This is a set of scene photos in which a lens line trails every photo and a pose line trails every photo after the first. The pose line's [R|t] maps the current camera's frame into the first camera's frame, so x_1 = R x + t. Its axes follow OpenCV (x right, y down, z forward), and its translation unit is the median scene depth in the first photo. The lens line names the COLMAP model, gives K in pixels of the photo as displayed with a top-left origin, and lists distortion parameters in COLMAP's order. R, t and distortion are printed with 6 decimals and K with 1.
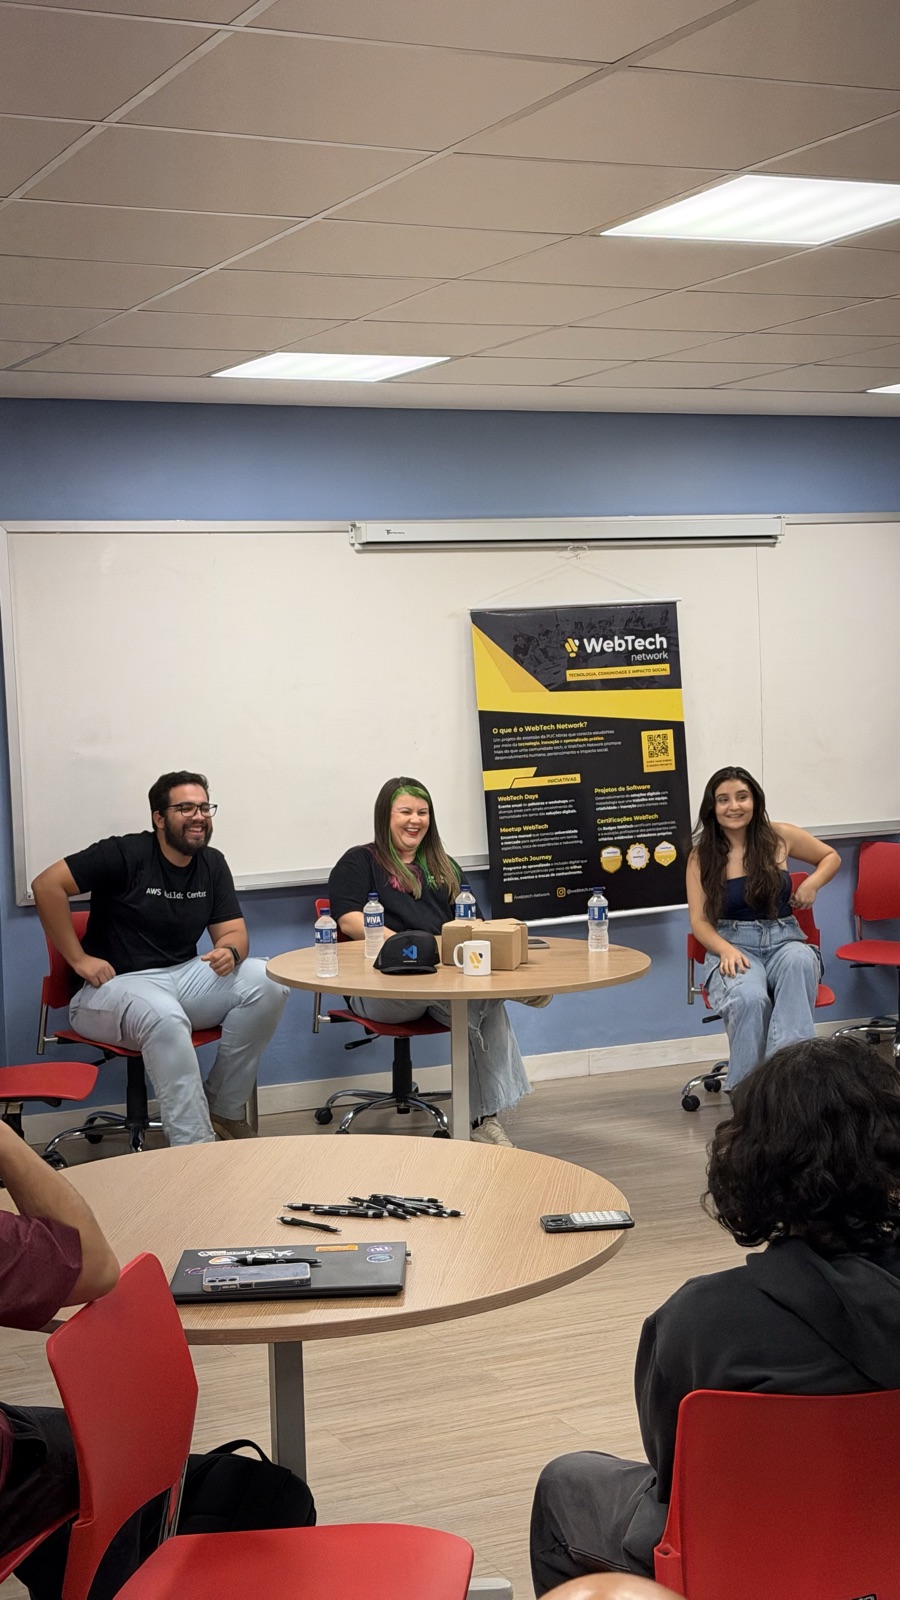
lens RADIAL K [[2250.5, 0, 439.8], [0, 2250.5, 798.6], [0, 0, 1]] dist [0.124194, 0.000000]
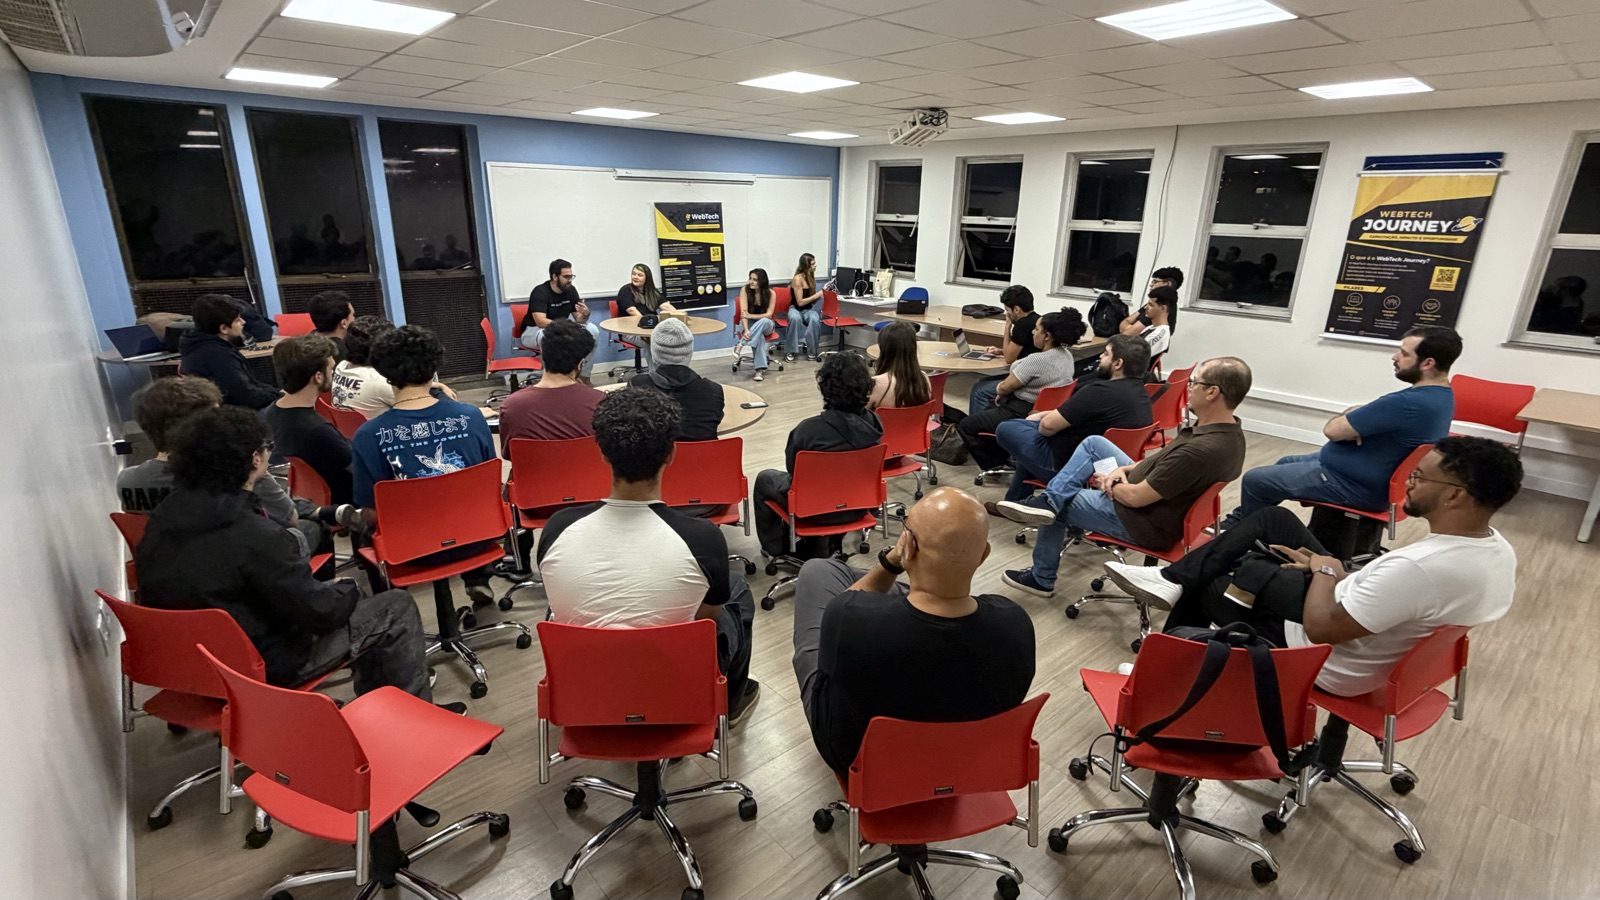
lens RADIAL K [[748.7, 0, 798.5], [0, 748.7, 454.9], [0, 0, 1]] dist [0.000279, -0.000703]
pose [[0.962437, -0.038110, 0.268817, -0.079478], [-0.029690, 0.969389, 0.243726, -0.007887], [-0.269877, -0.242553, 0.931845, -0.040126]]
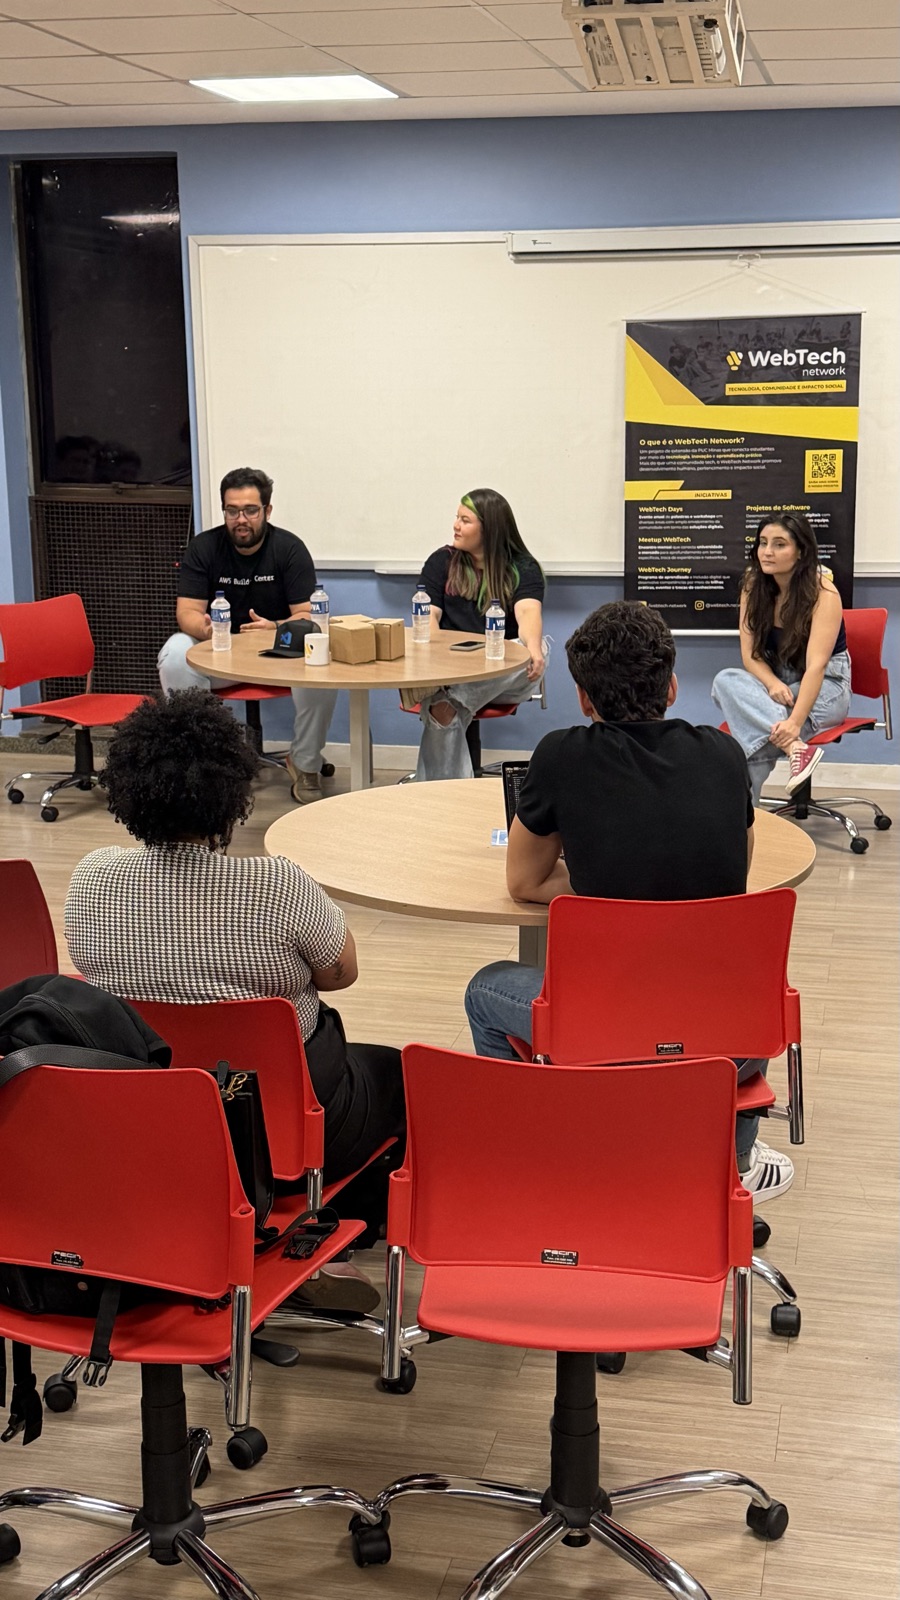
lens RADIAL K [[2007.6, 0, 440.0], [0, 2007.6, 851.2], [0, 0, 1]] dist [0.098027, 0.000000]
pose [[0.786738, 0.174928, -0.591983, 0.528718], [-0.059555, 0.976043, 0.209269, -0.034802], [0.614408, -0.129384, 0.778308, 0.191947]]
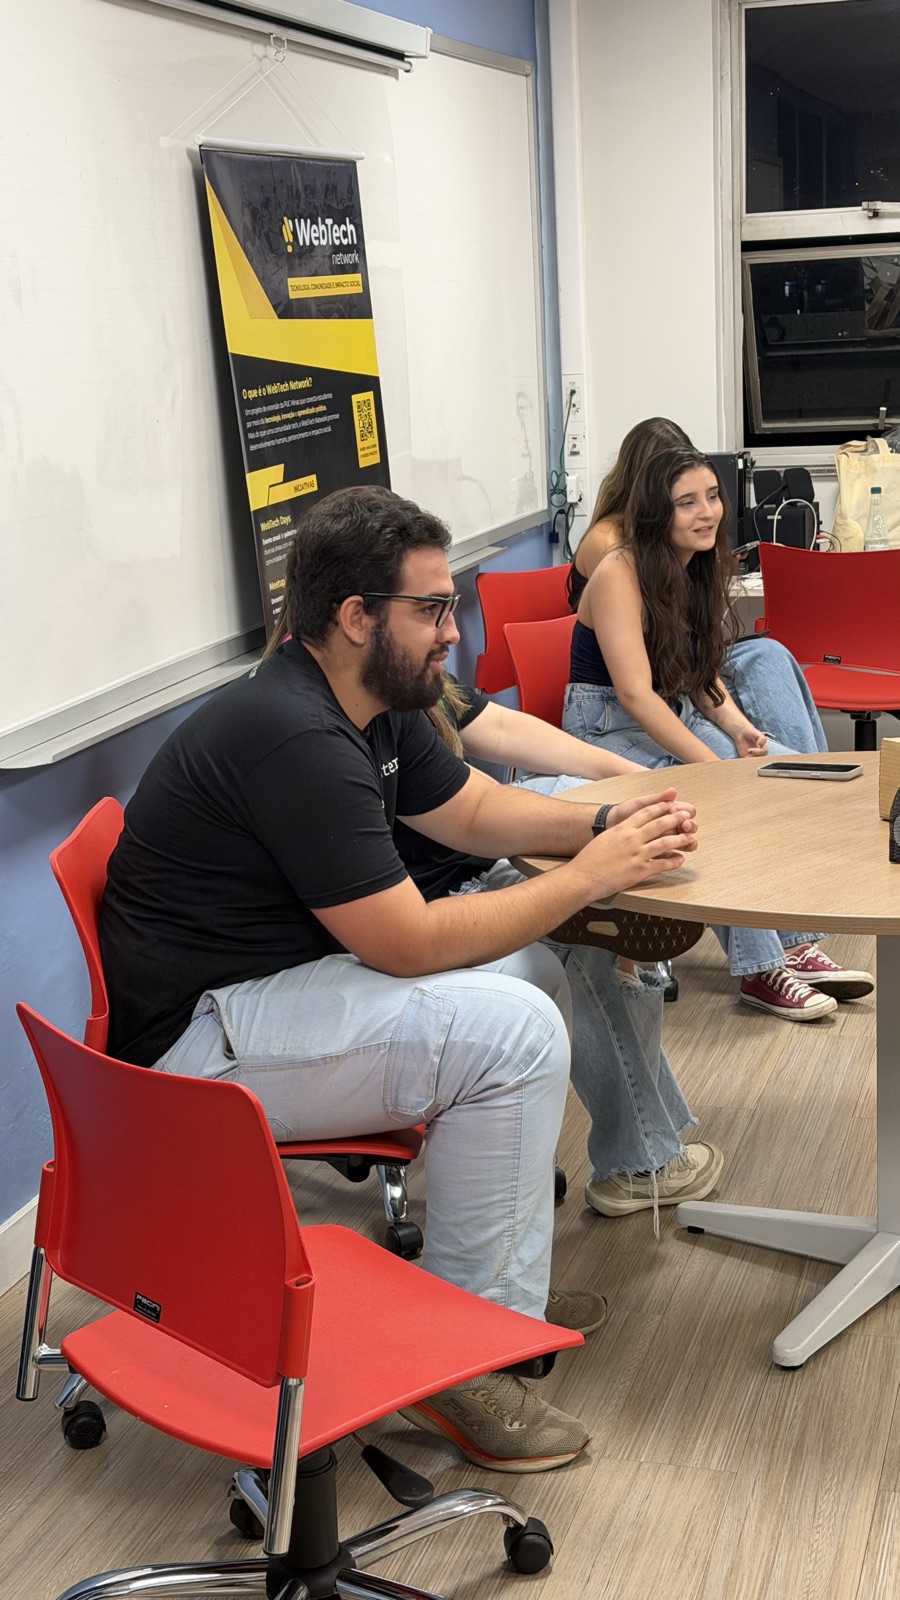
lens RADIAL K [[2438.0, 0, 455.8], [0, 2438.0, 801.2], [0, 0, 1]] dist [0.084748, 0.000000]
pose [[0.657238, -0.151291, 0.738342, -0.364742], [0.083741, 0.988238, 0.127955, -0.005594], [-0.749016, -0.022267, 0.662177, 0.586529]]
